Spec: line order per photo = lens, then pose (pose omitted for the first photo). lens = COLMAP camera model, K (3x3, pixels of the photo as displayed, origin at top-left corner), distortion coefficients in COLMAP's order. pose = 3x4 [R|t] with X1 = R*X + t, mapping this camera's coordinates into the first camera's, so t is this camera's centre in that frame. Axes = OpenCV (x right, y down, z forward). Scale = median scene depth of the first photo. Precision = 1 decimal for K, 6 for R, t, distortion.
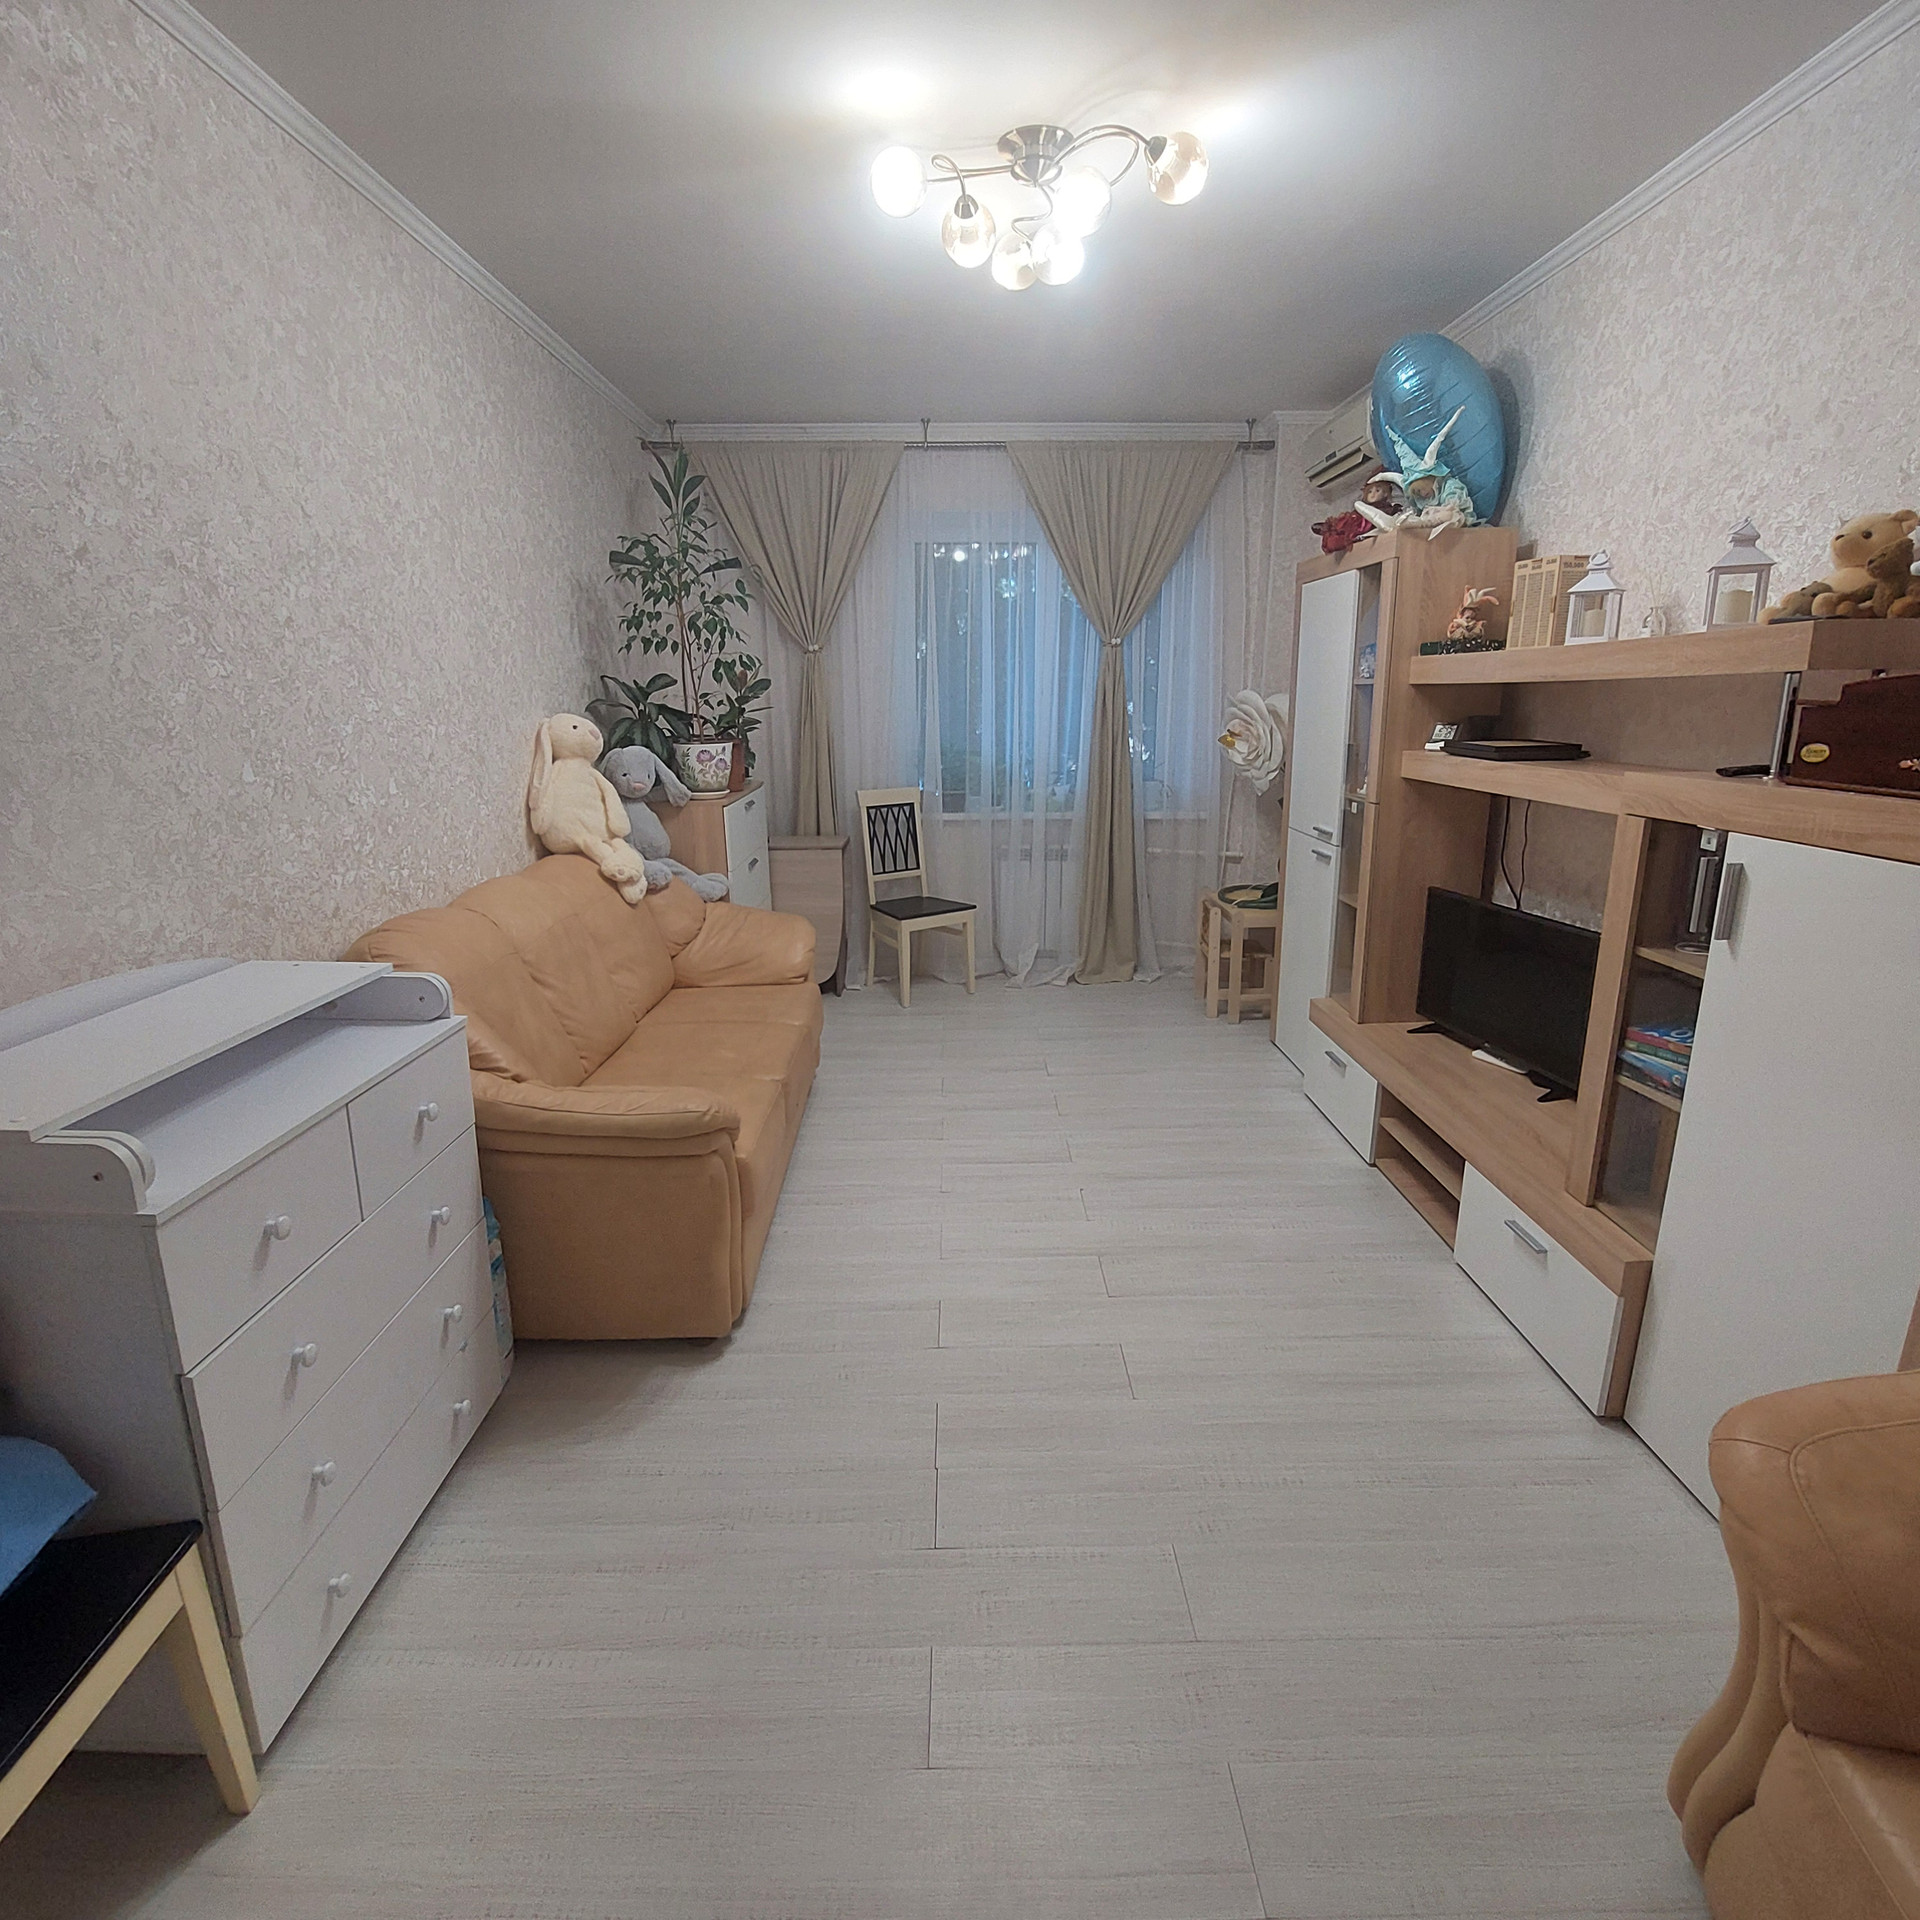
lens RADIAL K [[1018.1, 0, 973.2], [0, 1018.1, 956.0], [0, 0, 1]] dist [-0.018947, -0.001255]
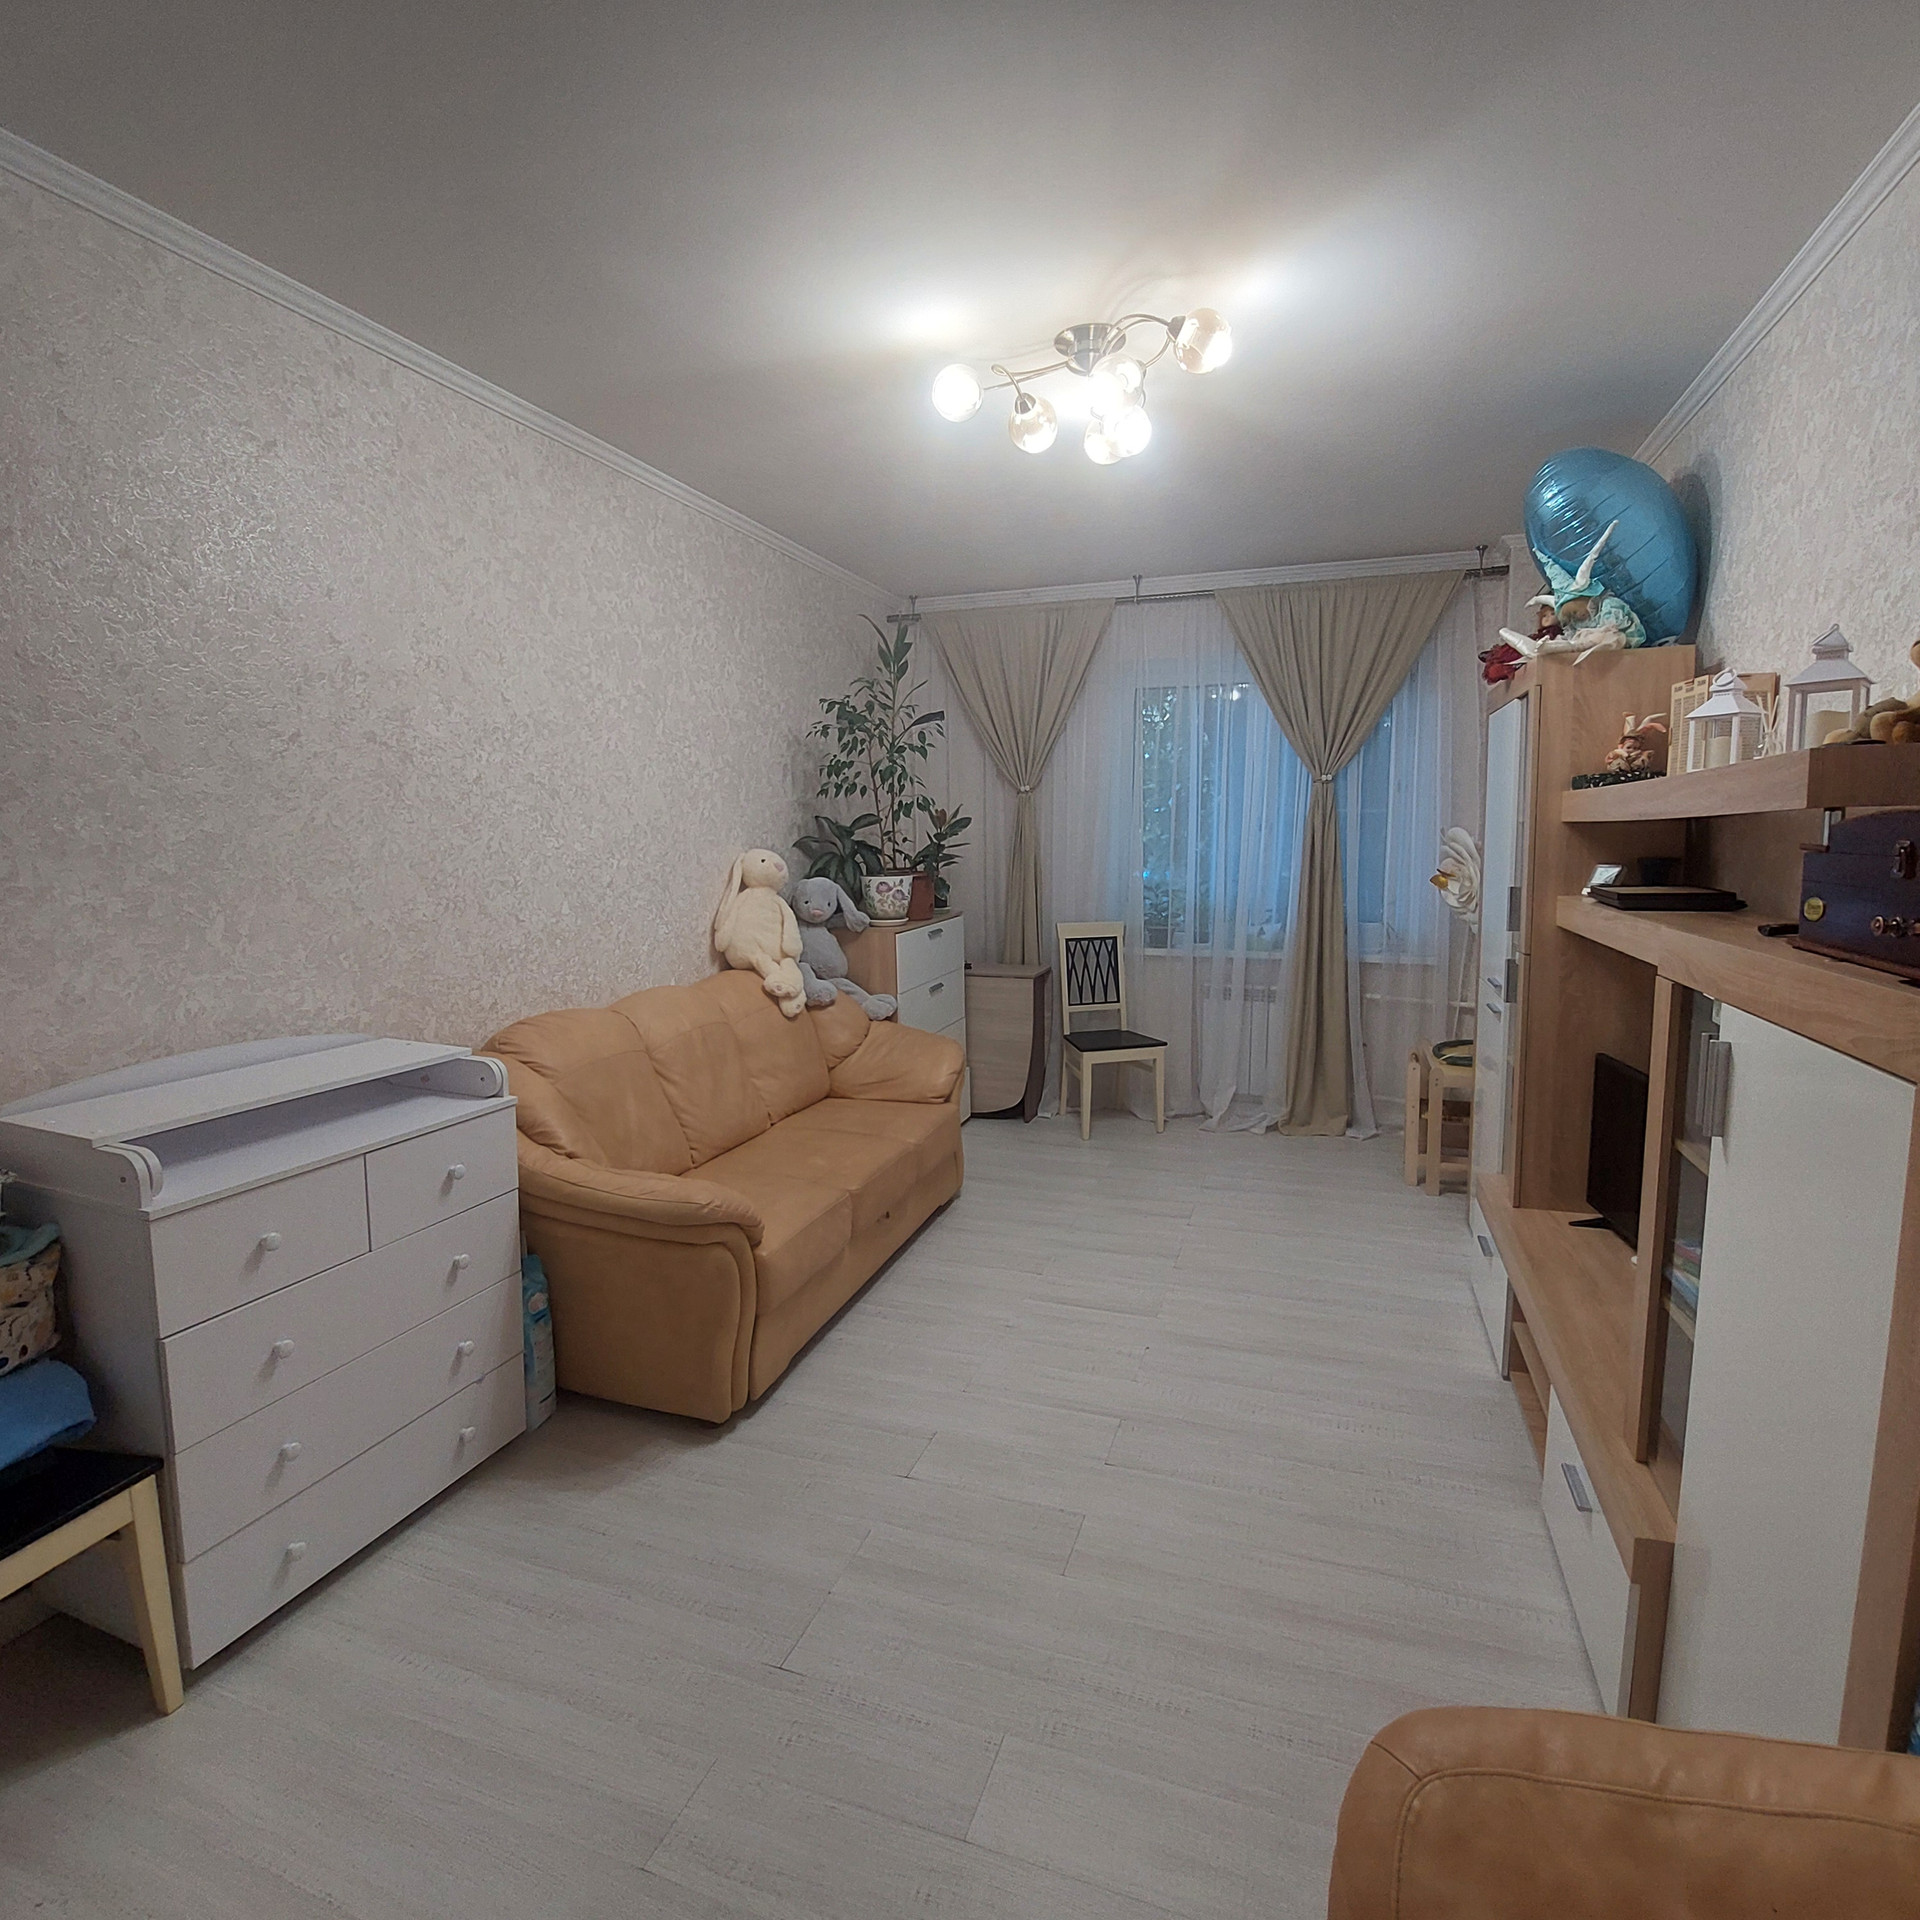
lens RADIAL K [[1018.1, 0, 973.2], [0, 1018.1, 956.0], [0, 0, 1]] dist [-0.018947, -0.001255]
pose [[0.938640, 0.040660, -0.342494, 0.265287], [-0.083713, 0.990190, -0.111871, -0.011184], [0.334586, 0.133678, 0.932836, 0.020888]]
